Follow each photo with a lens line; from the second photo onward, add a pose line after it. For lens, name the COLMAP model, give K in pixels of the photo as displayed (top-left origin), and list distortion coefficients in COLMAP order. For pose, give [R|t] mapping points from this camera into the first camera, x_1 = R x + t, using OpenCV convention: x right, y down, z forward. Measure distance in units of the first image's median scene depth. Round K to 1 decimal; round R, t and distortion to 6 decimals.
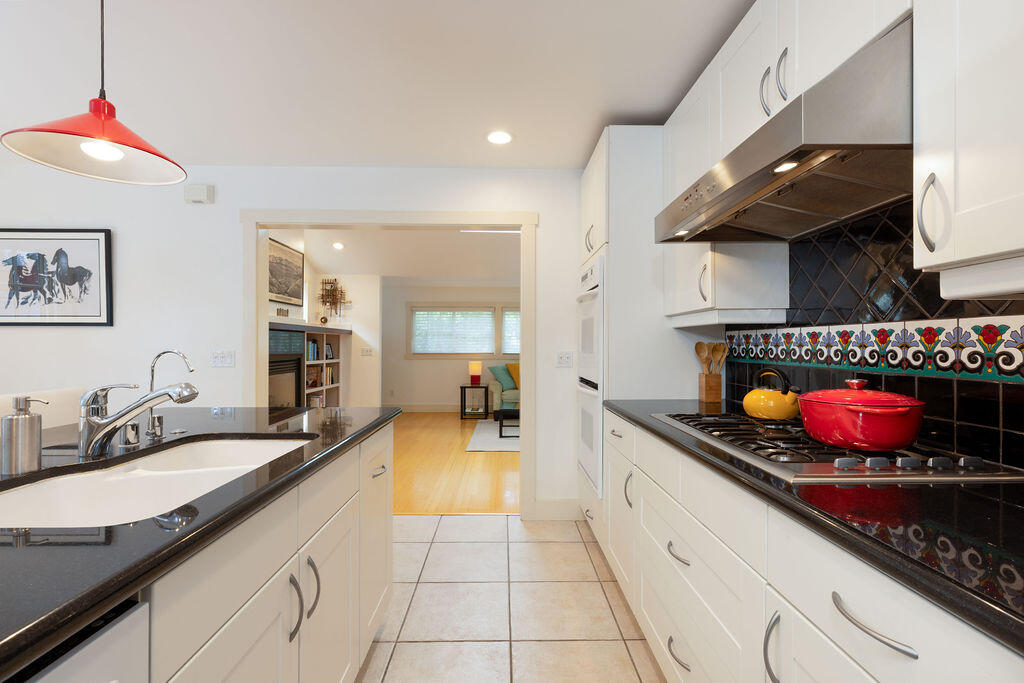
lens RADIAL K [[473.8, 0, 513.2], [0, 473.8, 343.4], [0, 0, 1]] dist [0.008552, -0.002845]
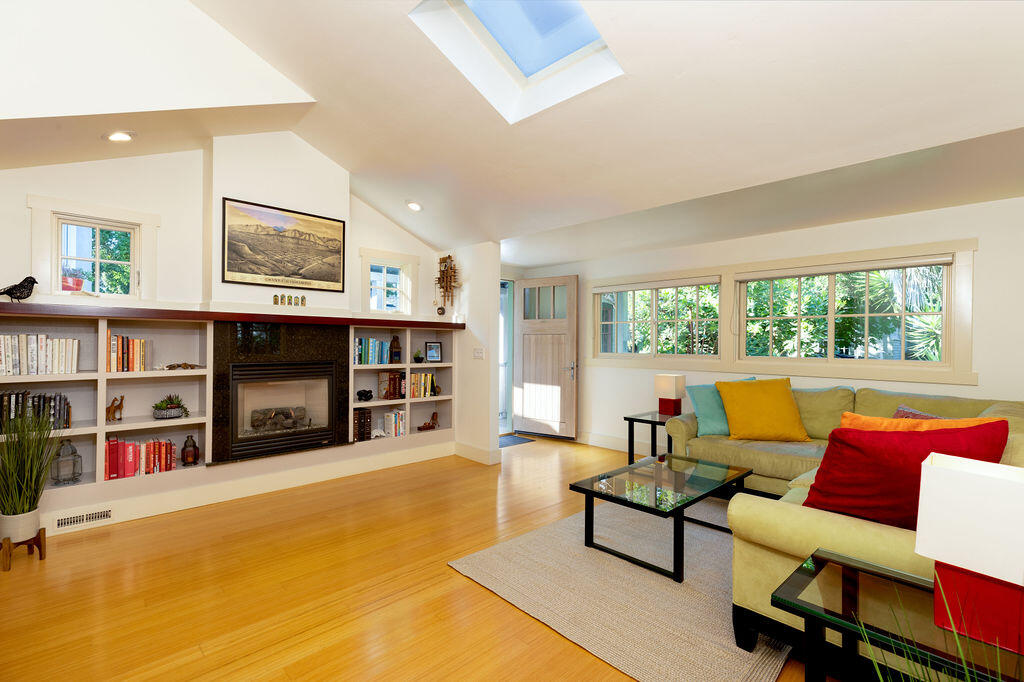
lens RADIAL K [[464.1, 0, 511.1], [0, 464.1, 337.8], [0, 0, 1]] dist [0.003216, 0.001221]
pose [[0.688359, -0.007247, -0.725334, 0.237536], [-0.000260, 0.999948, -0.010238, 0.001926], [0.725370, 0.007237, 0.688321, 0.597973]]
